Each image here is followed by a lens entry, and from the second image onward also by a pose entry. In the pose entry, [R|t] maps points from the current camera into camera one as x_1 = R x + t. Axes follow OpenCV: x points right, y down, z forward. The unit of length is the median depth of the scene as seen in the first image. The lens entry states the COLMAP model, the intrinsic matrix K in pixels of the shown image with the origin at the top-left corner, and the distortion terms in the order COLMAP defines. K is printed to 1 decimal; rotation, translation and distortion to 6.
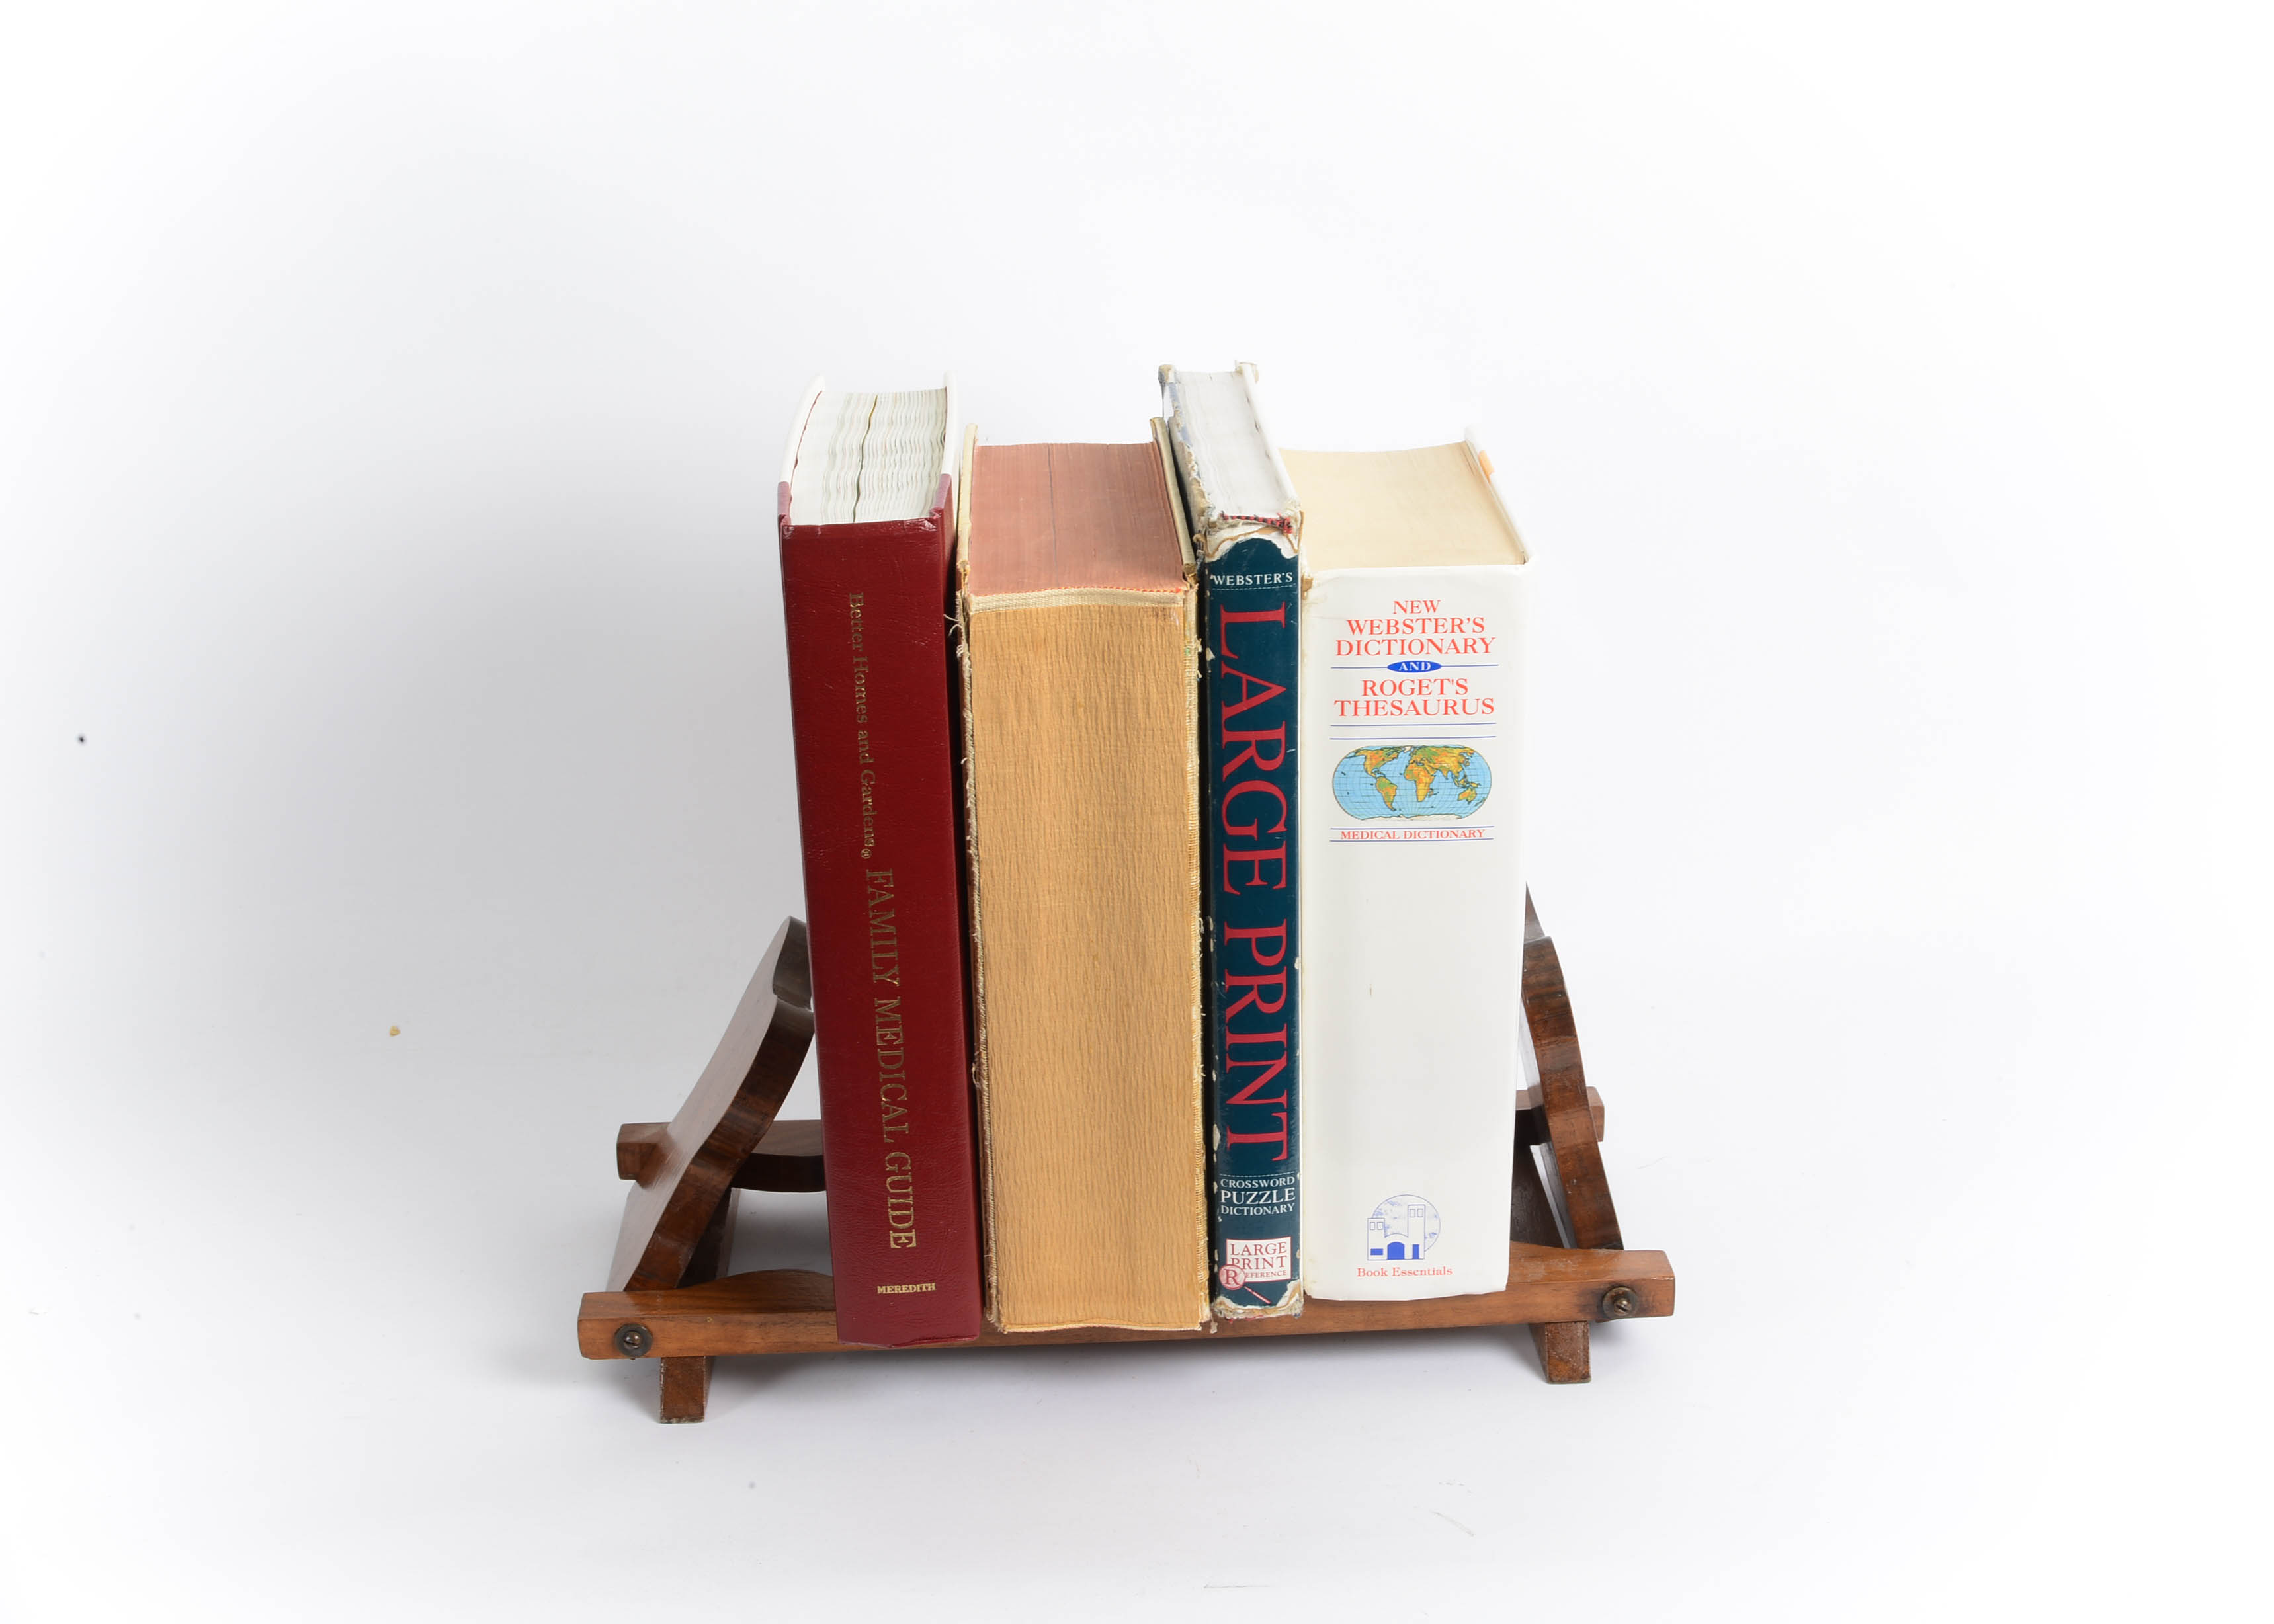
lens RADIAL K [[3150.0, 0, 1137.0], [0, 3150.0, 812.0], [0, 0, 1]] dist [0.002417, -0.004020]
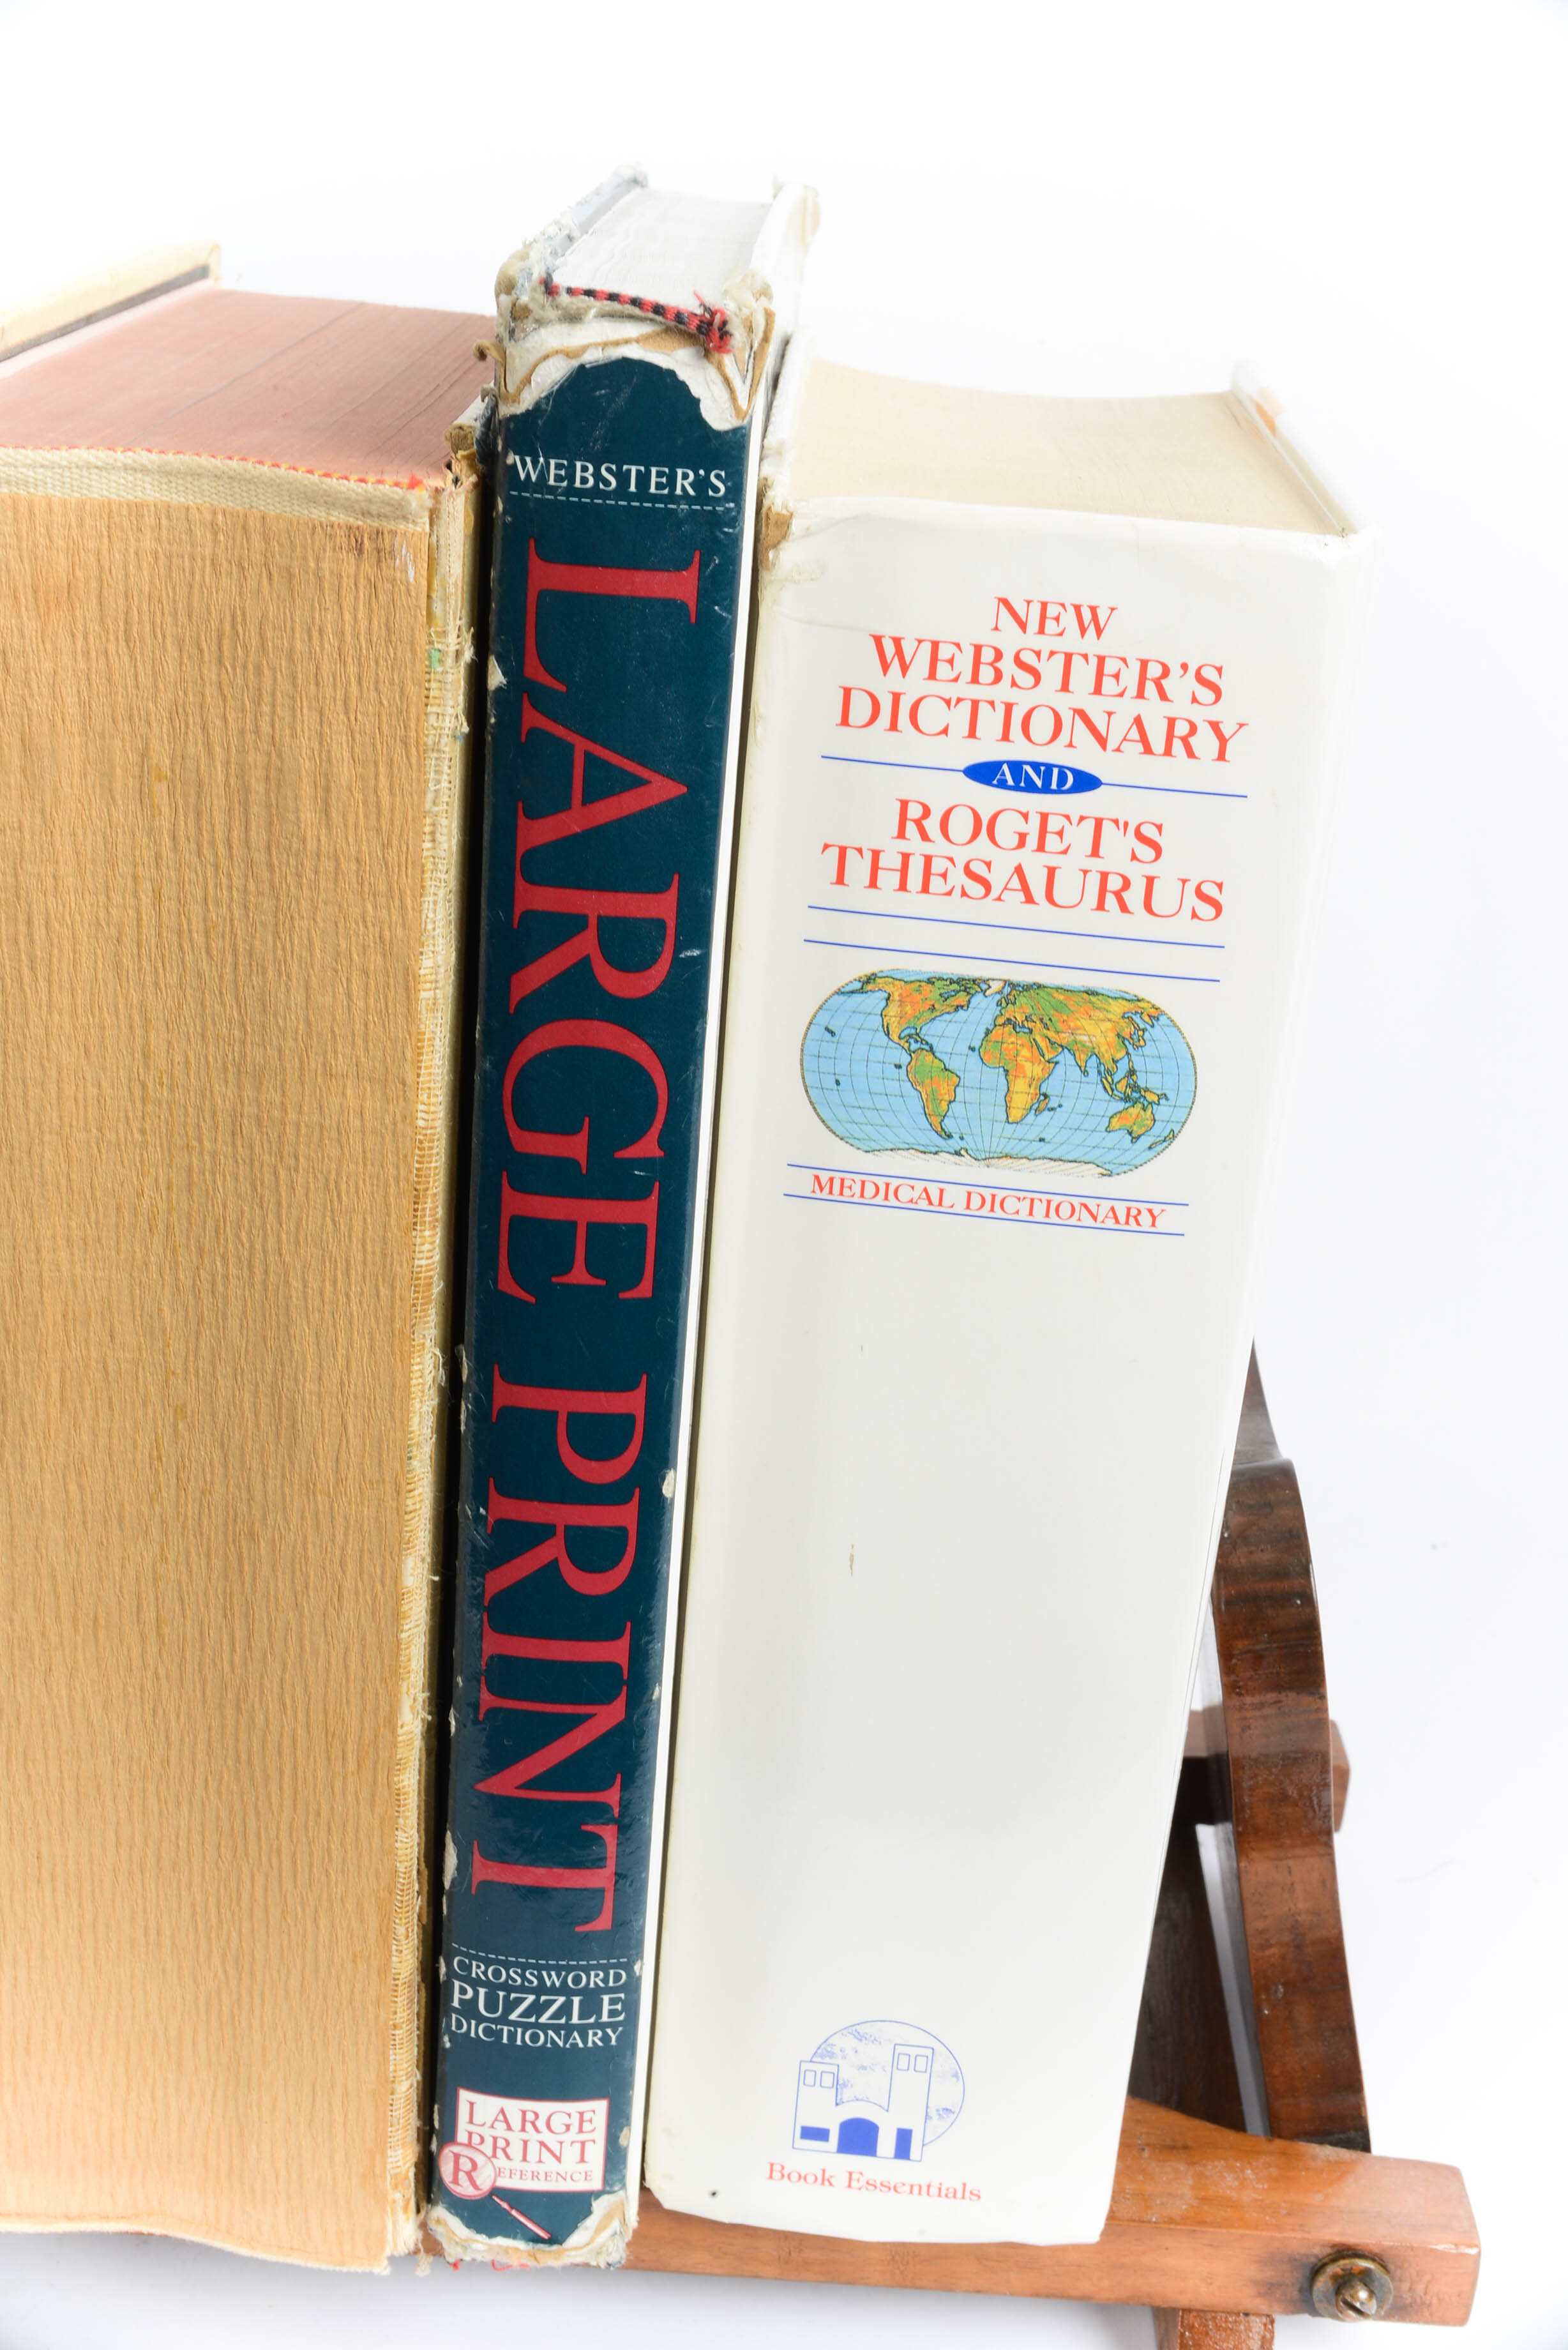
lens RADIAL K [[3337.9, 0, 784.0], [0, 3337.9, 1175.0], [0, 0, 1]] dist [0.019101, 0.004232]
pose [[0.993397, 0.113776, -0.014745, 0.067677], [-0.113455, 0.993321, 0.020985, -0.002308], [0.017034, -0.019173, 0.999671, 0.572346]]
